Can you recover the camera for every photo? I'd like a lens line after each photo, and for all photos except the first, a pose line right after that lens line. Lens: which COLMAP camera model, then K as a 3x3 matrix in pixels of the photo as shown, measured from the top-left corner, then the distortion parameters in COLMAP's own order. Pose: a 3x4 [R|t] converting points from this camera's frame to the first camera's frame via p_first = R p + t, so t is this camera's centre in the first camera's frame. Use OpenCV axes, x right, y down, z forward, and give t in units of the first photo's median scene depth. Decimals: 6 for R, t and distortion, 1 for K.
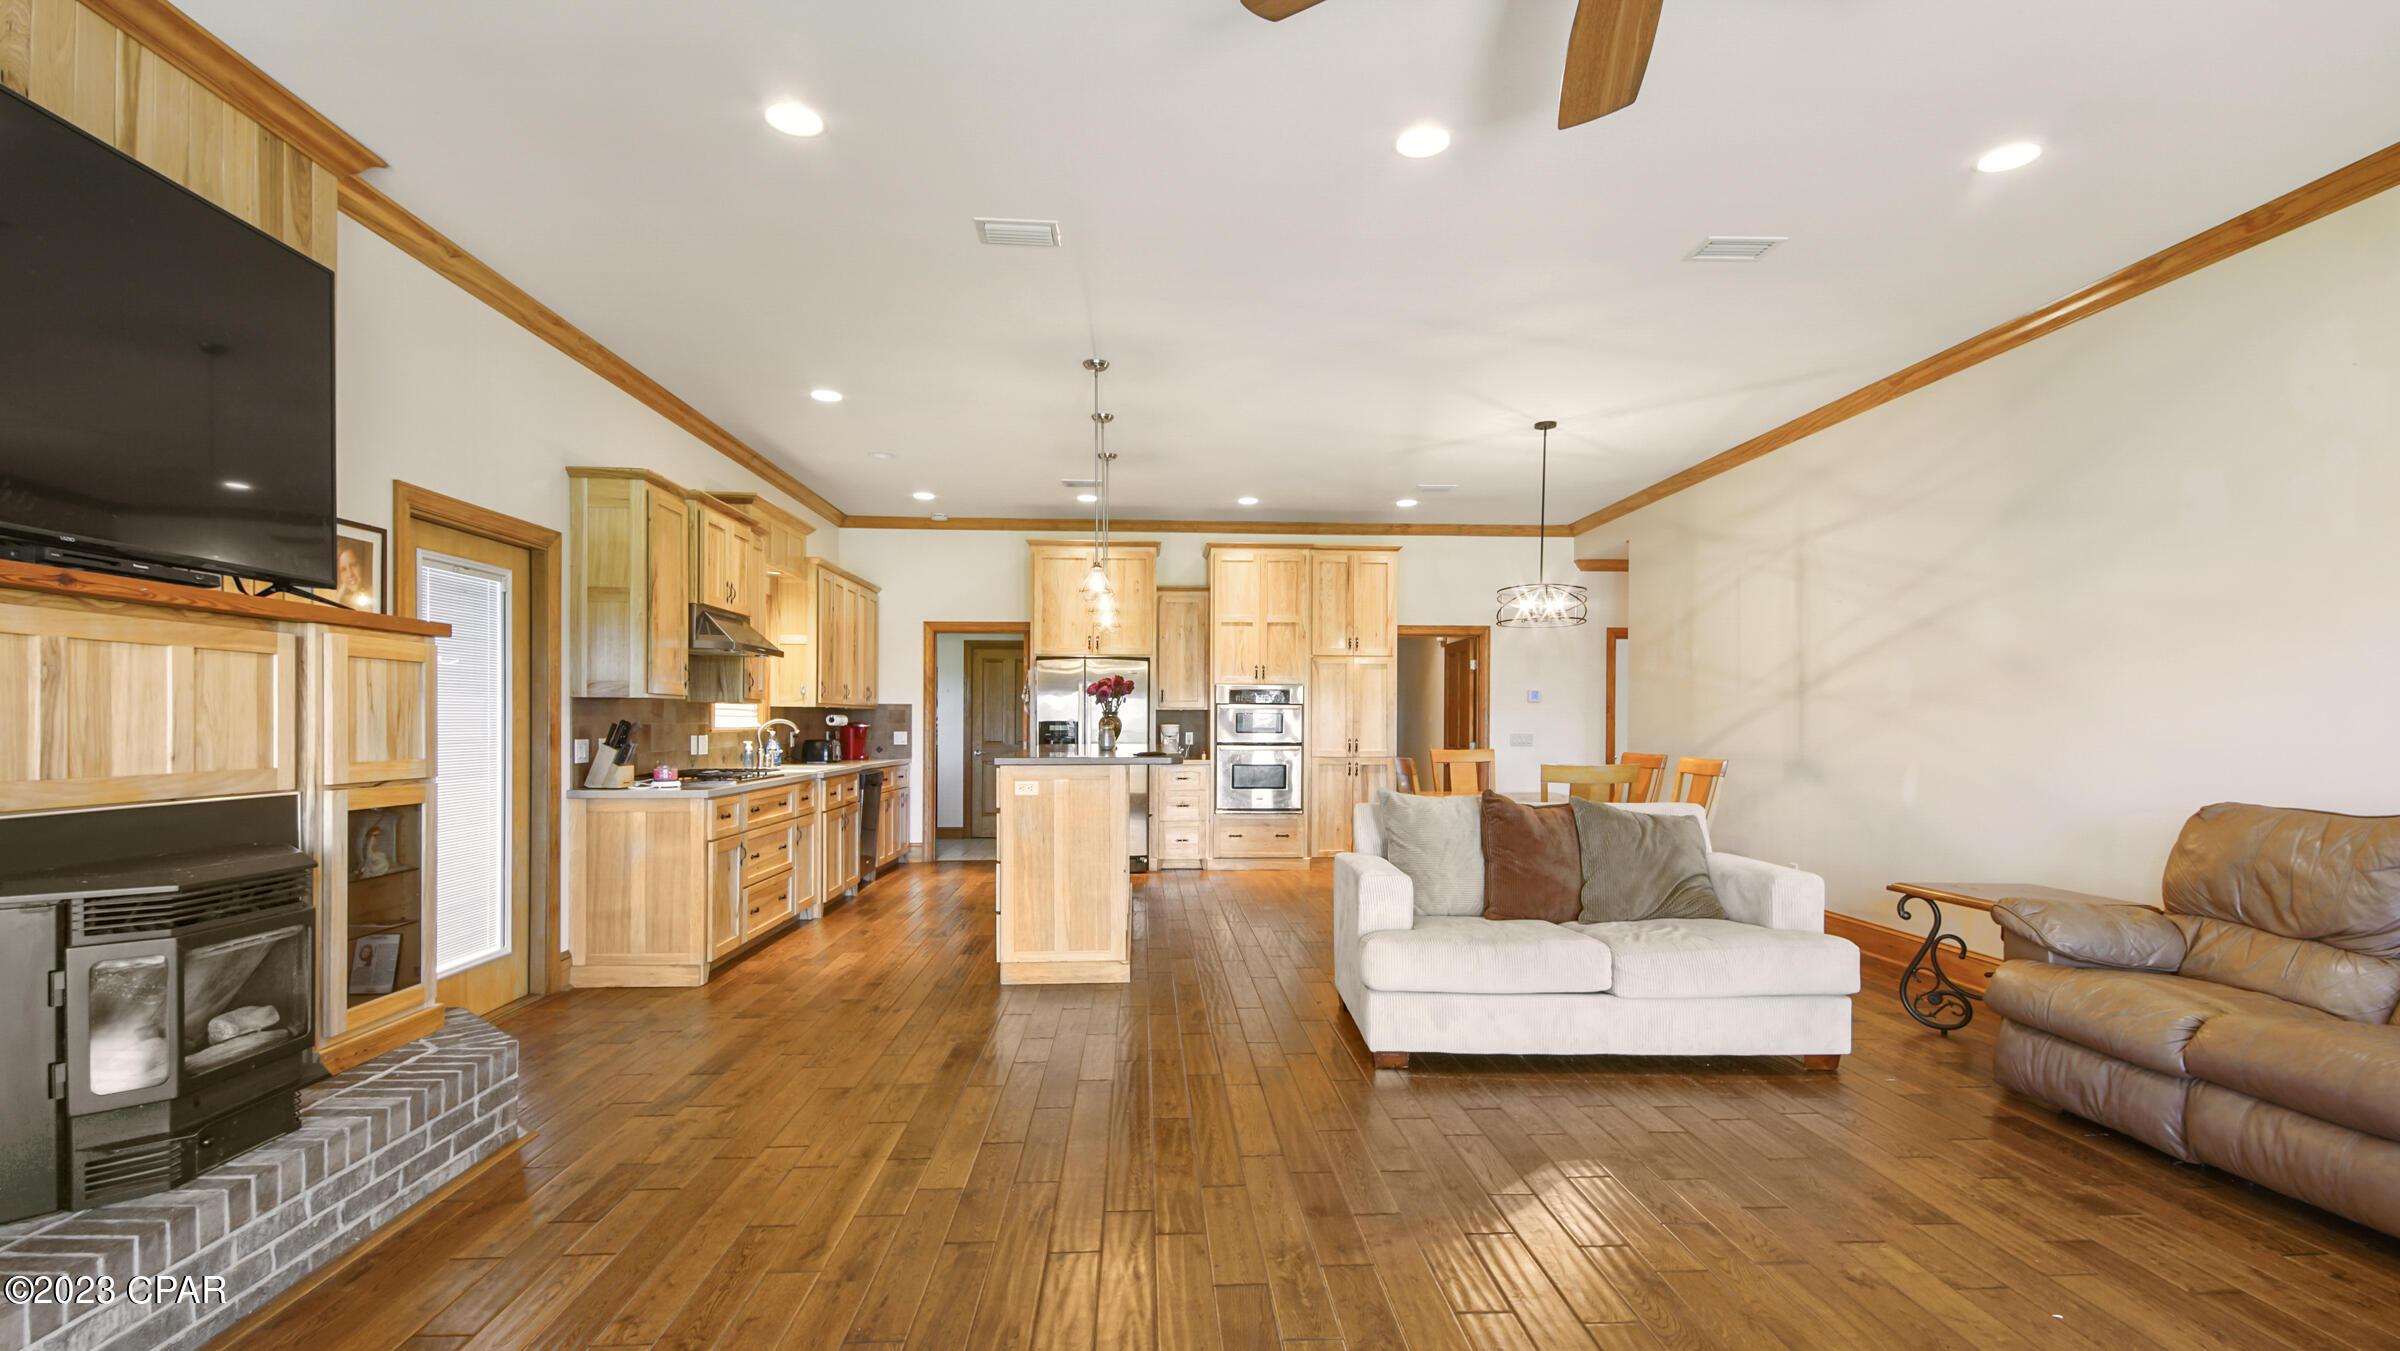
lens RADIAL K [[978.0, 0, 1198.4], [0, 978.0, 720.4], [0, 0, 1]] dist [0.000516, 0.000022]
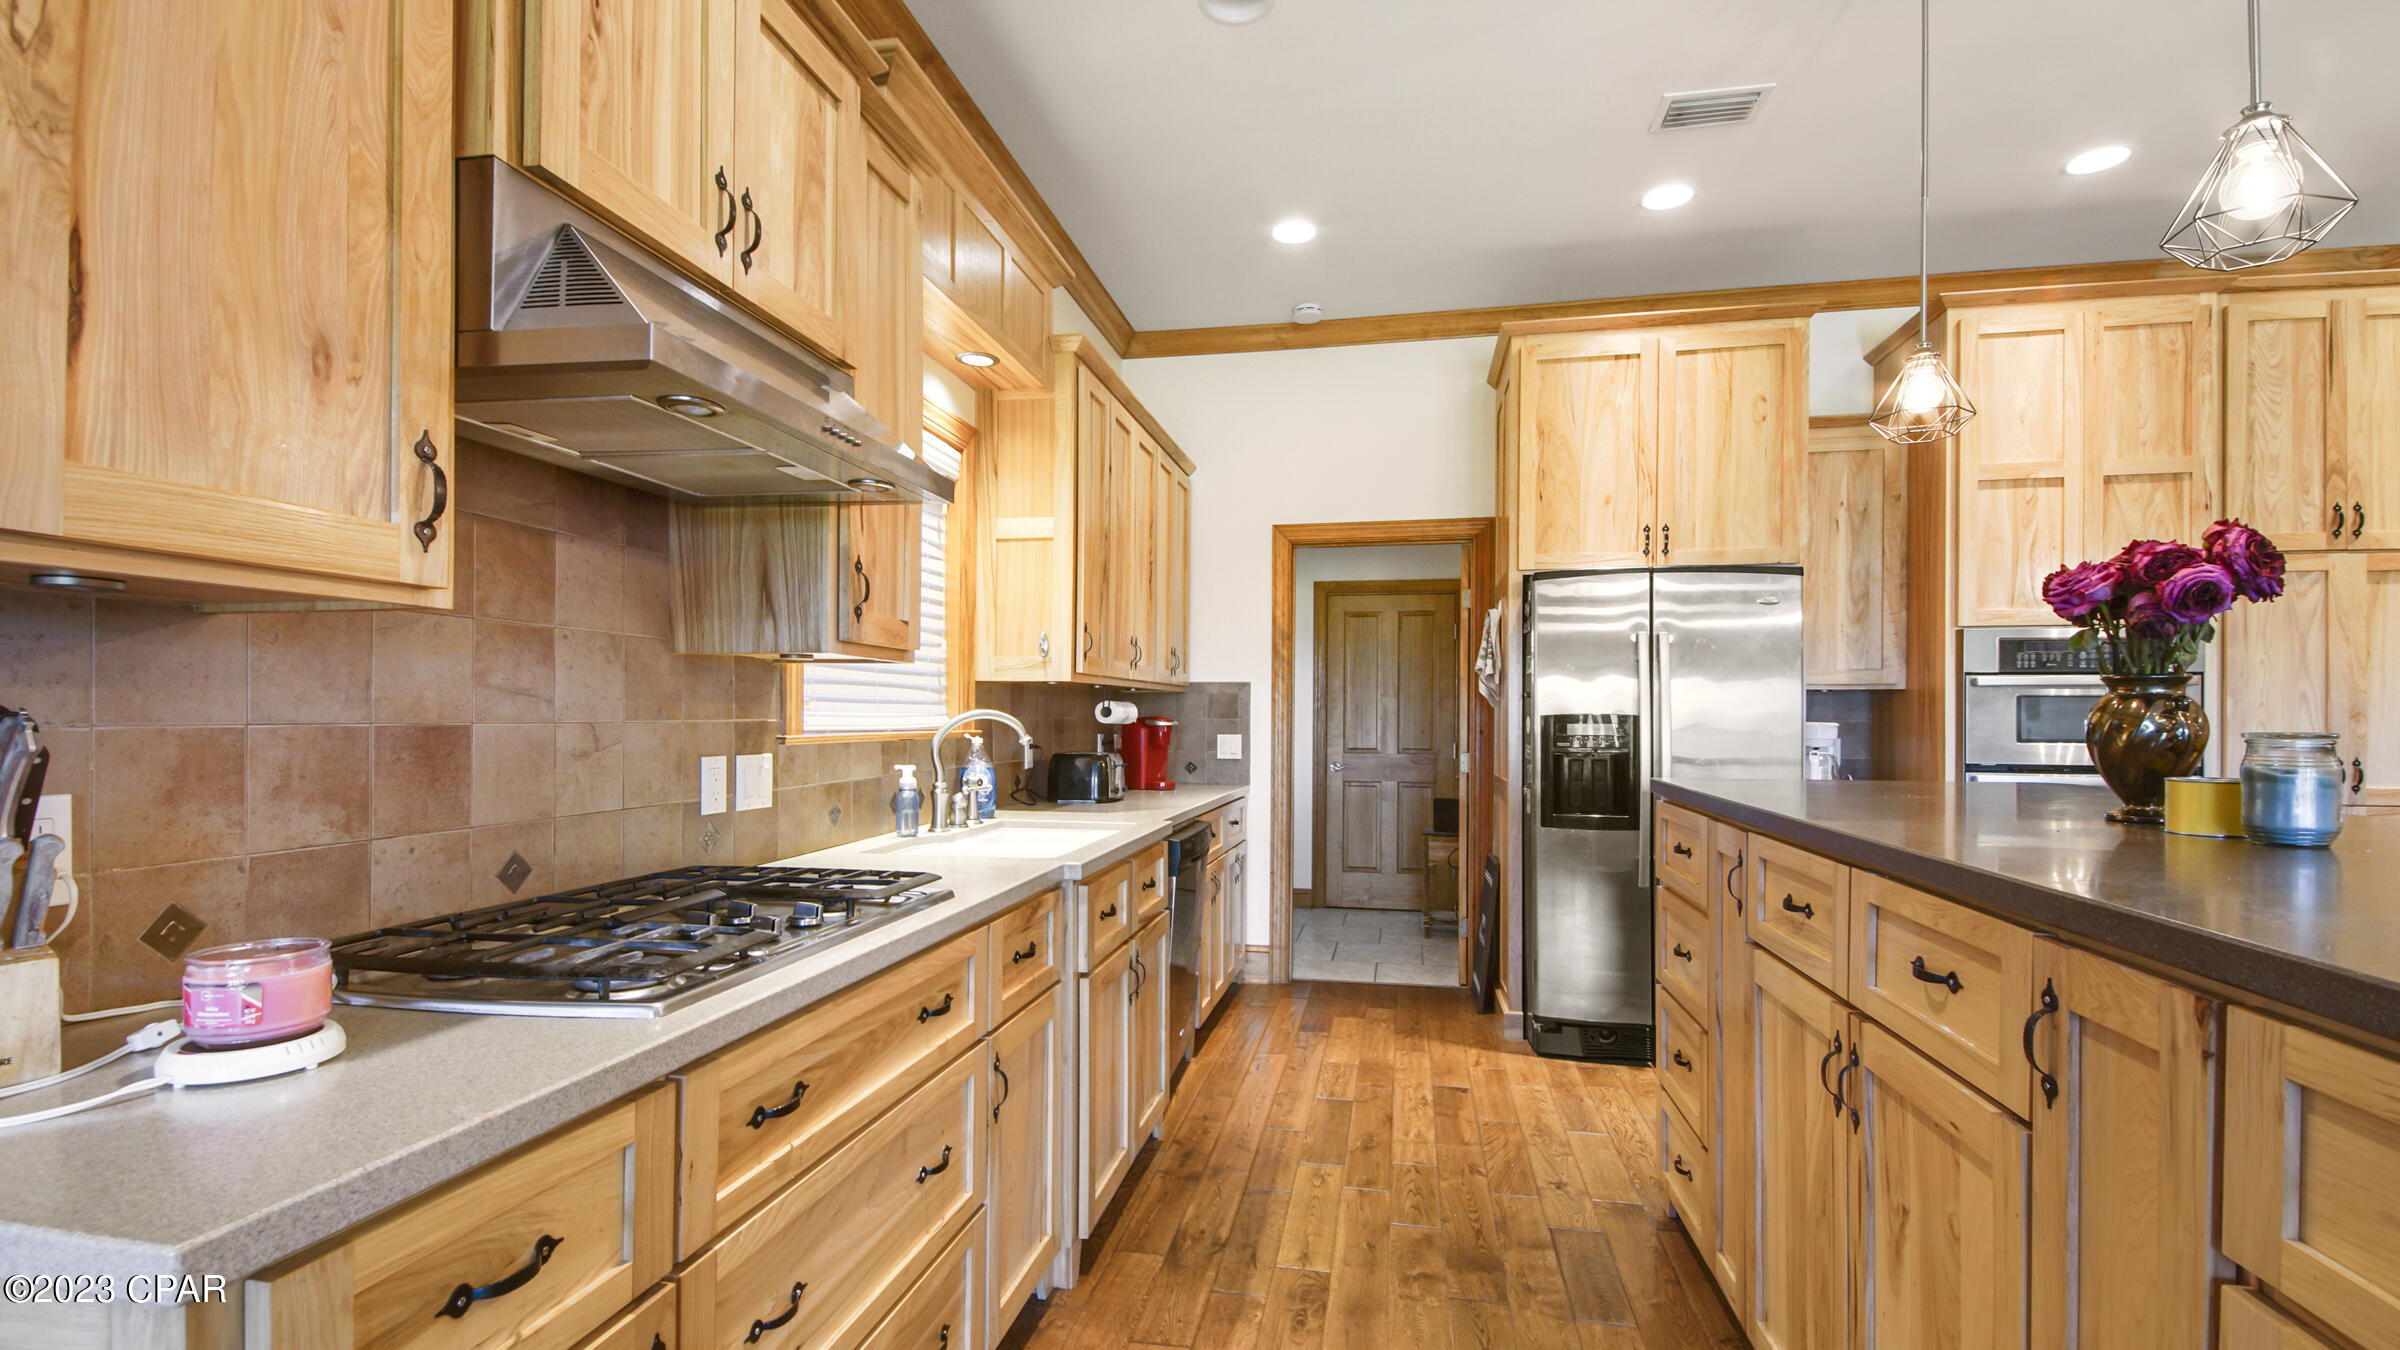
lens RADIAL K [[978.0, 0, 1205.1], [0, 978.0, 697.4], [0, 0, 1]] dist [0.000516, 0.000022]
pose [[0.965998, -0.003197, -0.258529, -0.198128], [-0.001459, 0.999840, -0.017817, 0.000852], [0.258544, 0.017588, 0.965839, 0.532762]]
